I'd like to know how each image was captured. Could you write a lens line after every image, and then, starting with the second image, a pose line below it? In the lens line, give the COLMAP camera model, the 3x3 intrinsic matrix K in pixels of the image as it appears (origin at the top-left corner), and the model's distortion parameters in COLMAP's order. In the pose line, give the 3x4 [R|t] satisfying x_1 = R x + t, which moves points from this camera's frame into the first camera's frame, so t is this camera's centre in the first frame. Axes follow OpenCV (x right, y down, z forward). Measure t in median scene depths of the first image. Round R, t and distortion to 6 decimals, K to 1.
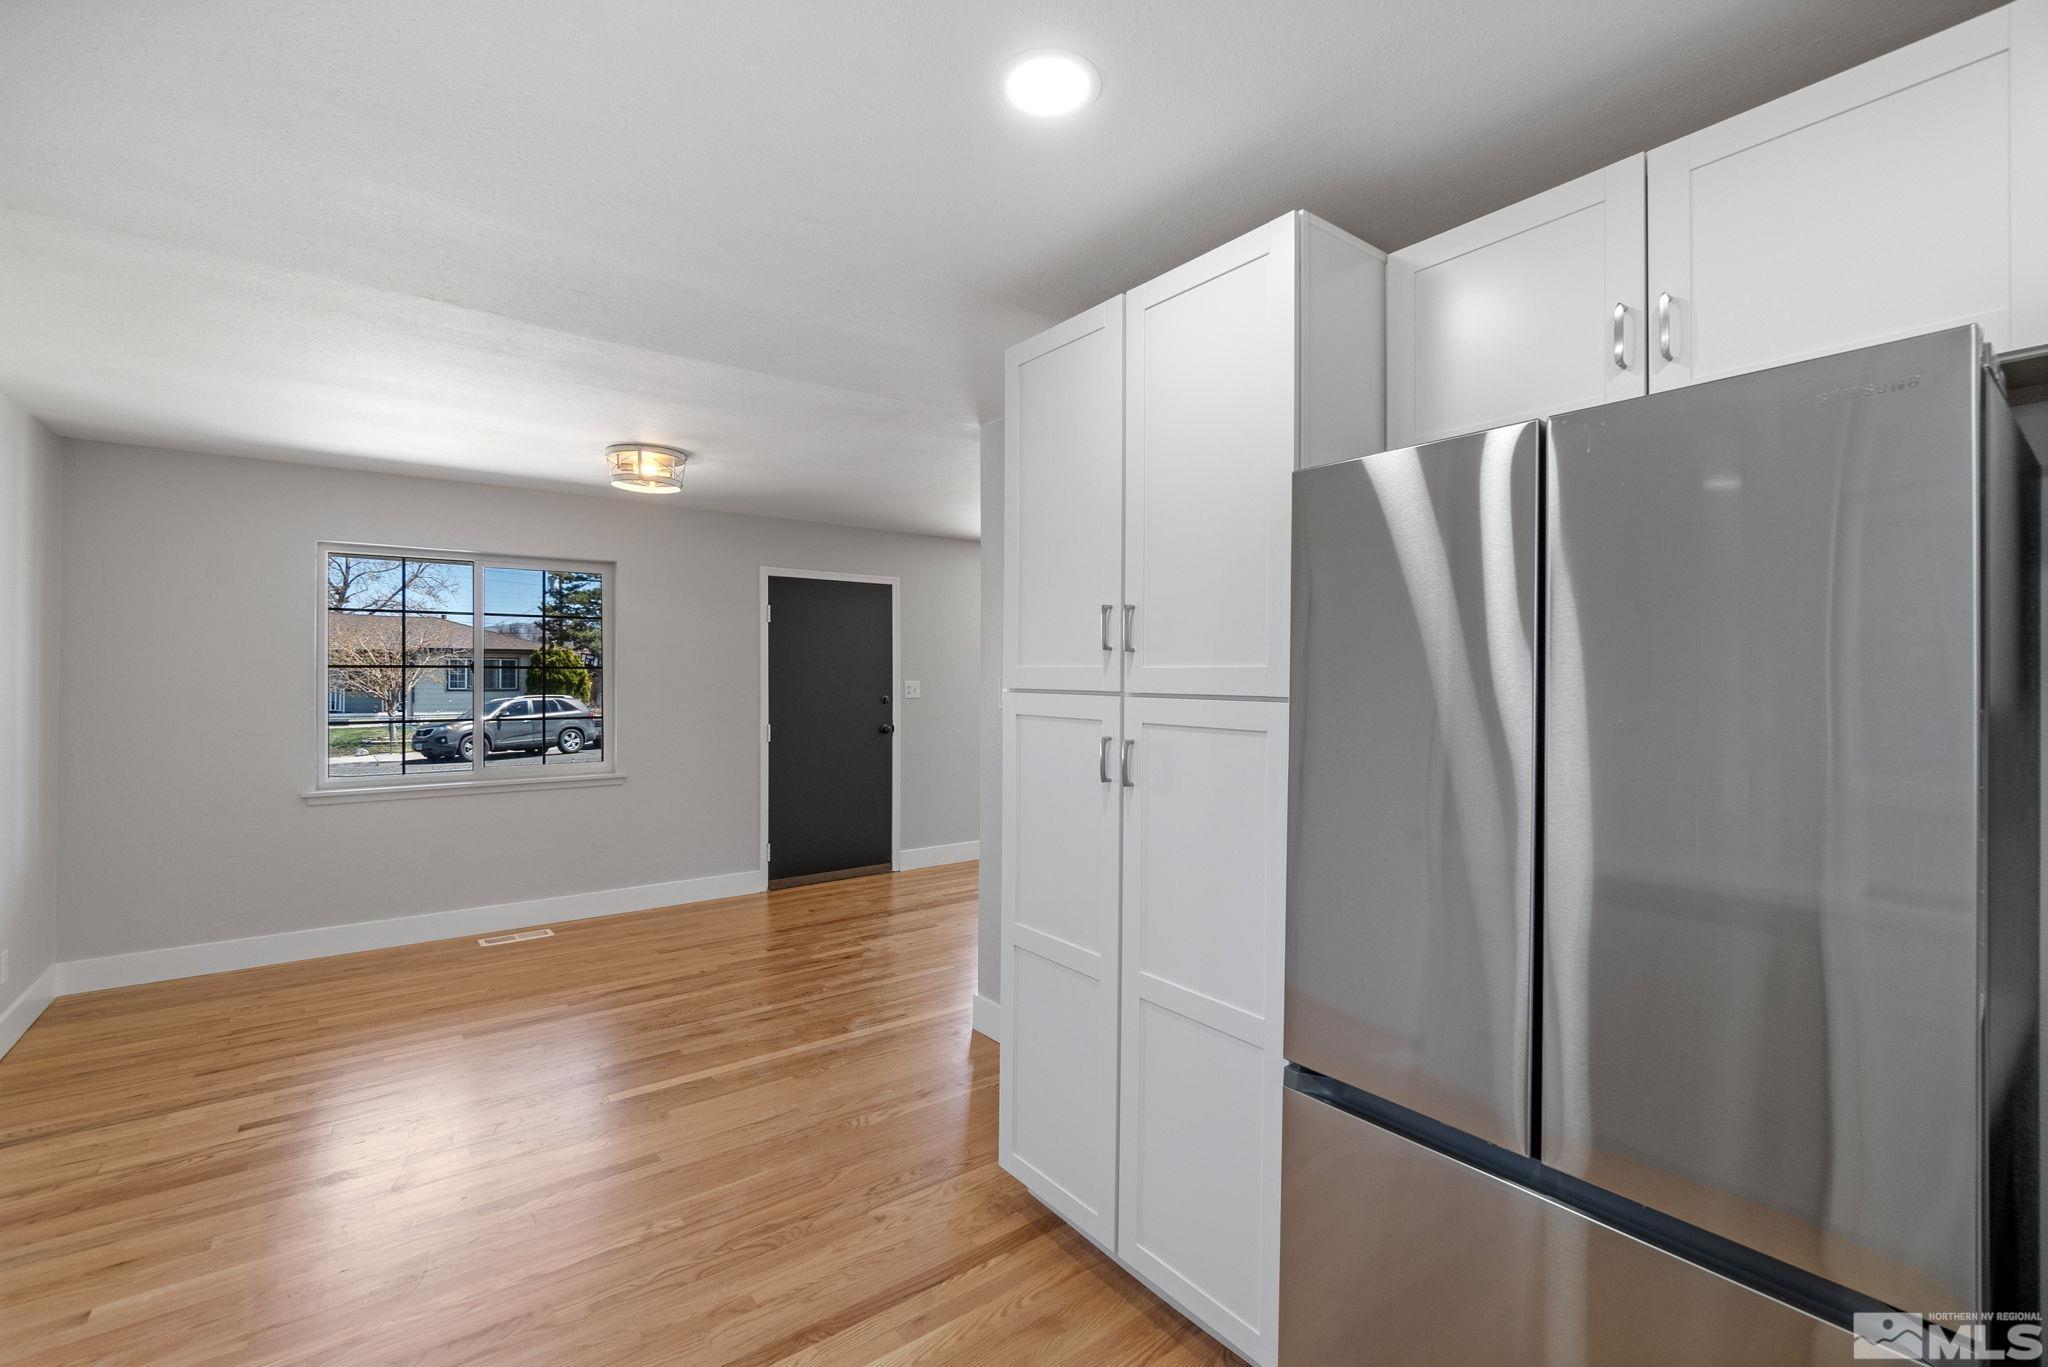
lens RADIAL K [[866.4, 0, 1016.6], [0, 866.4, 671.4], [0, 0, 1]] dist [-0.006977, -0.000189]
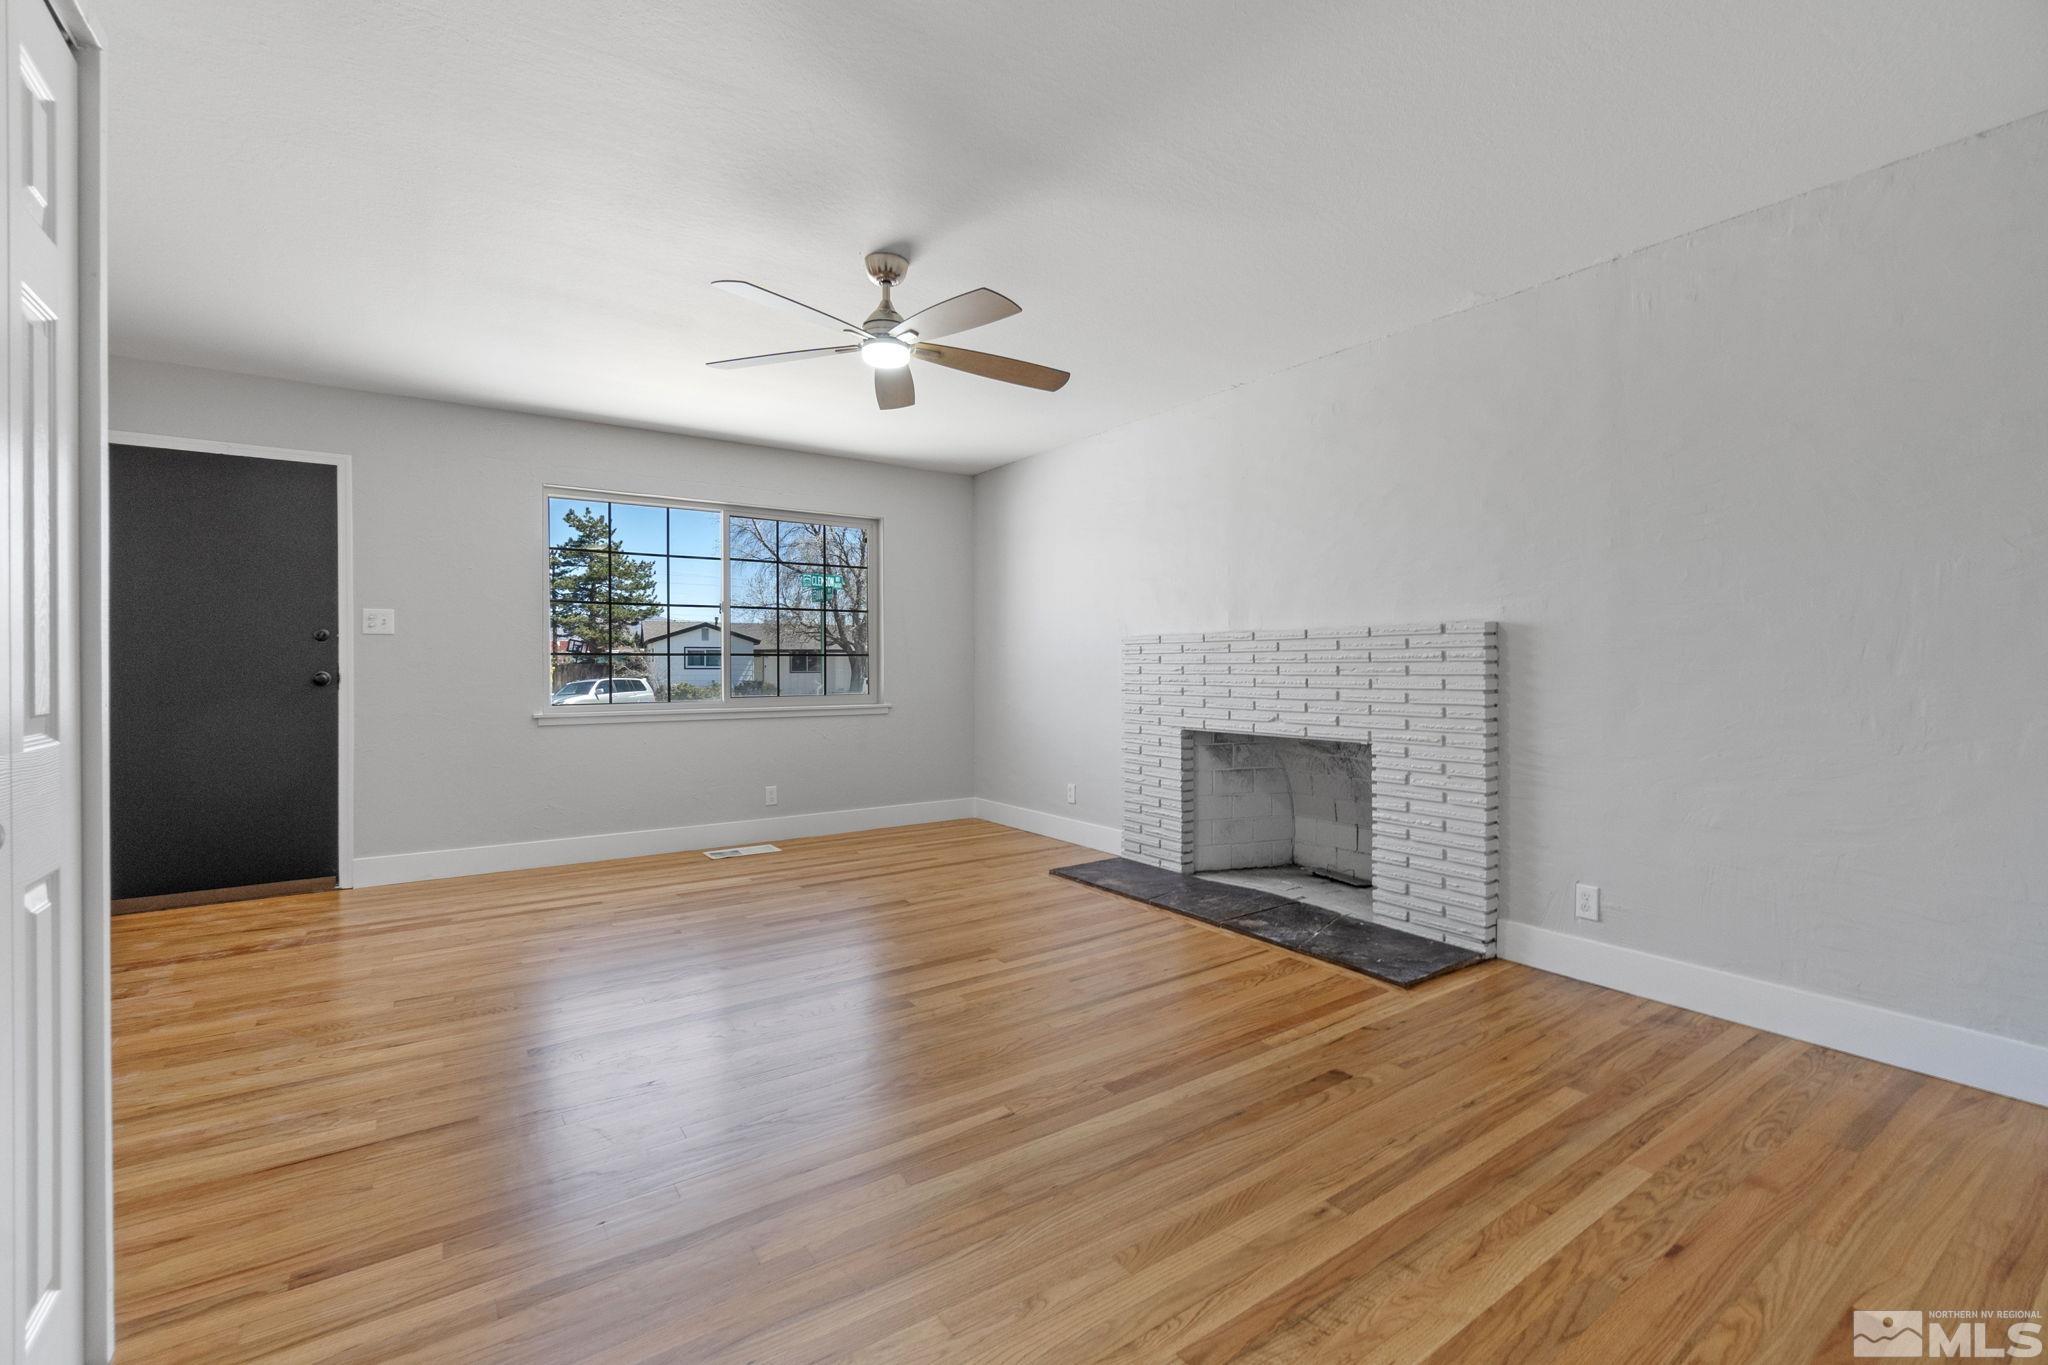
lens RADIAL K [[872.0, 0, 1007.9], [0, 872.0, 668.6], [0, 0, 1]] dist [-0.012667, 0.000315]
pose [[0.998625, -0.004126, -0.052256, 0.631696], [0.004538, 0.999959, 0.007777, 0.084076], [0.052222, -0.008003, 0.998603, 0.535897]]
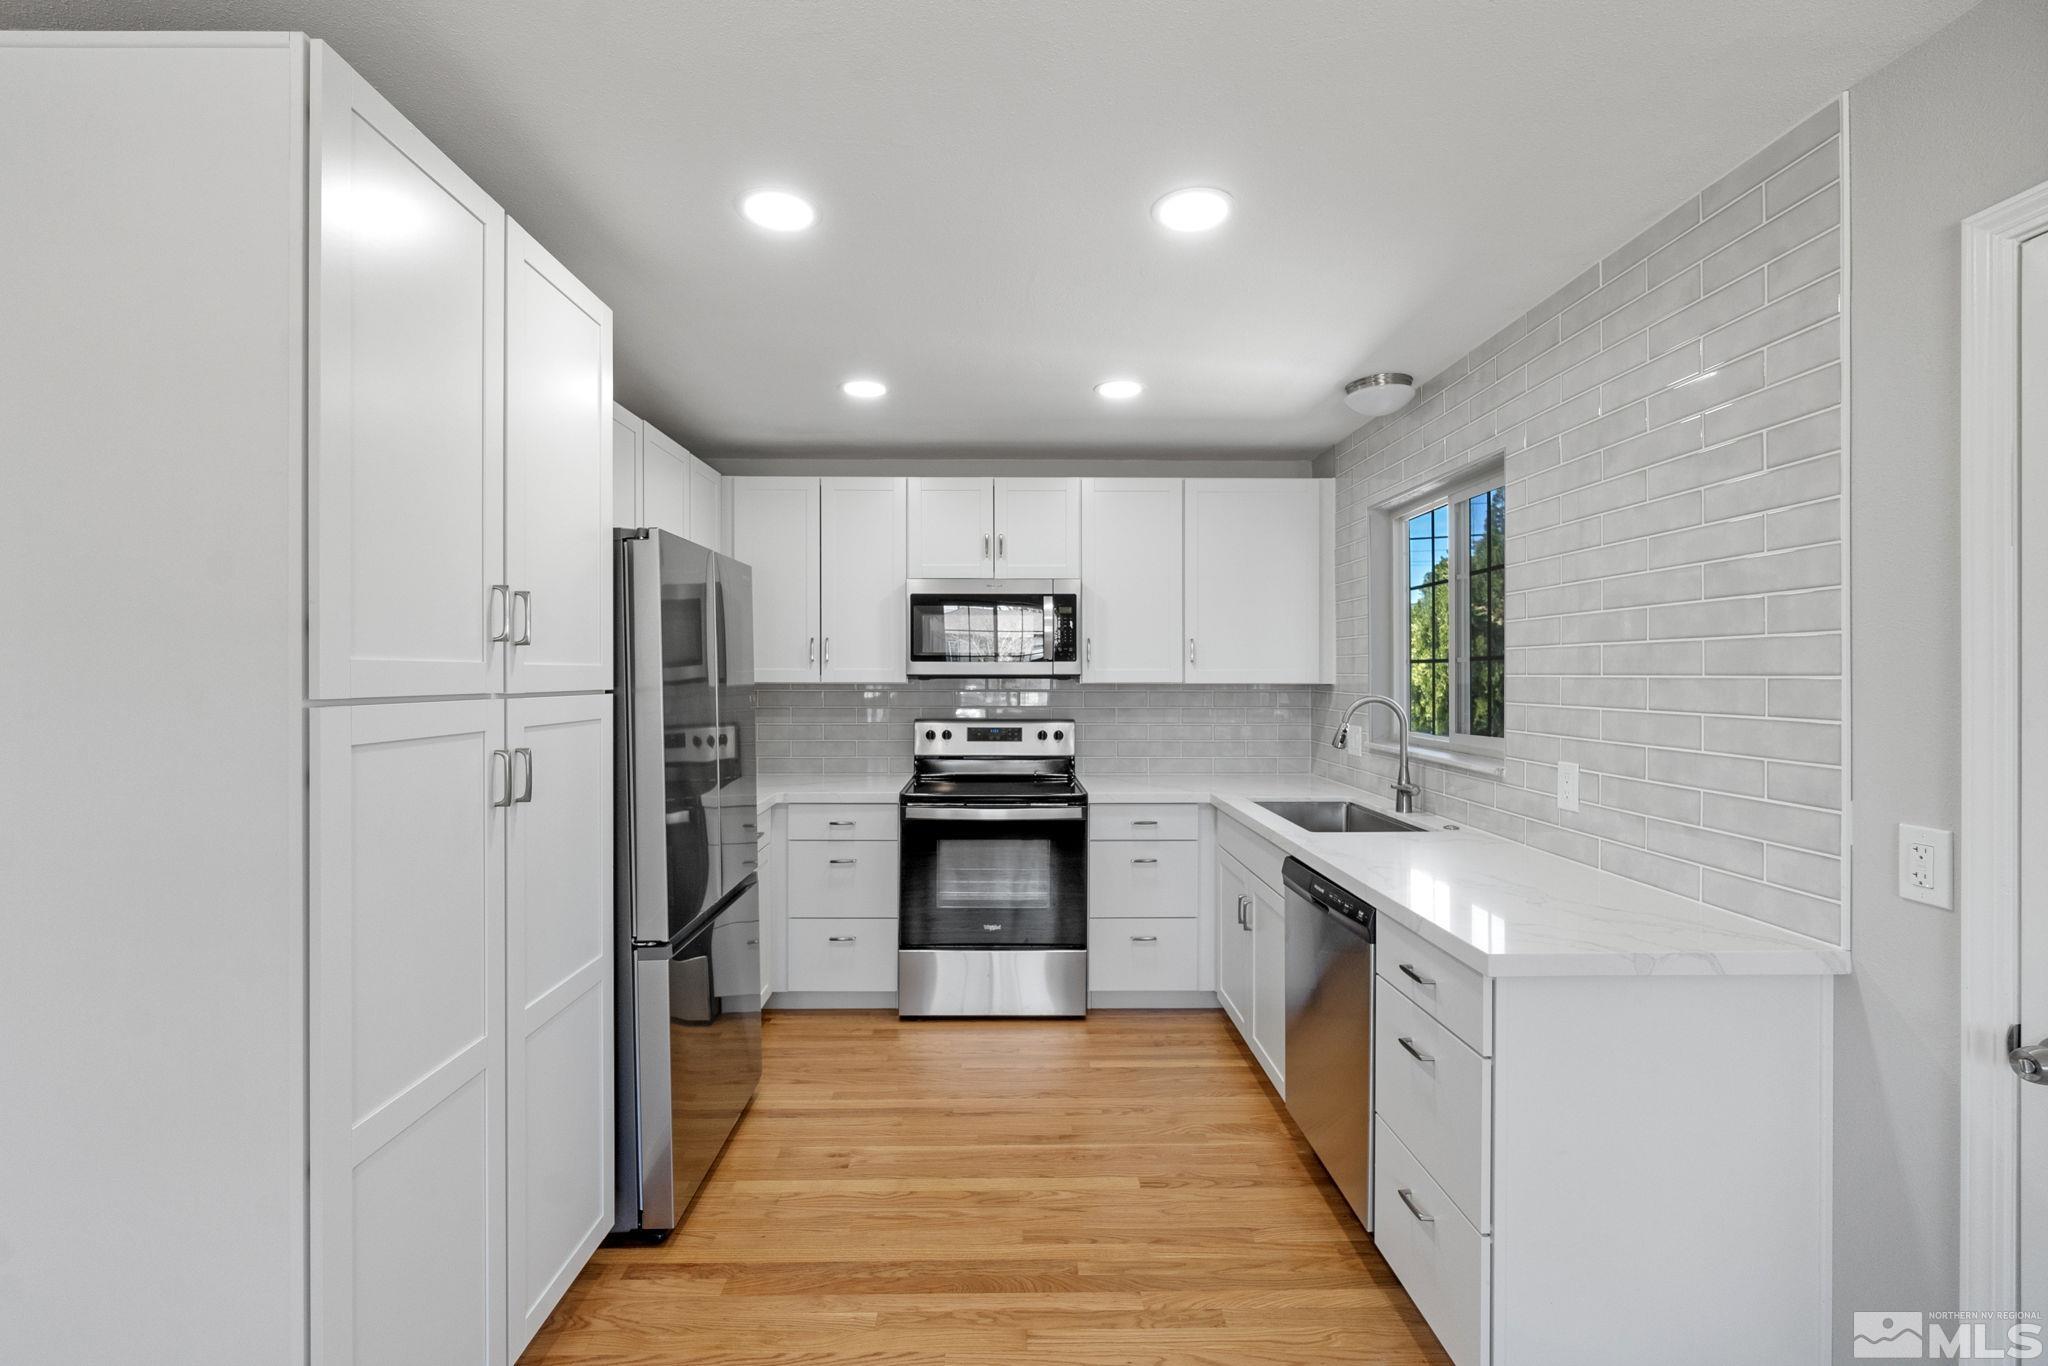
lens RADIAL K [[885.3, 0, 1022.4], [0, 885.3, 670.2], [0, 0, 1]] dist [-0.004335, 0.003231]
pose [[-0.806710, -0.002766, 0.590942, -0.371799], [-0.006482, 0.999970, -0.004168, 0.001049], [-0.590913, -0.007192, -0.806704, 0.664909]]
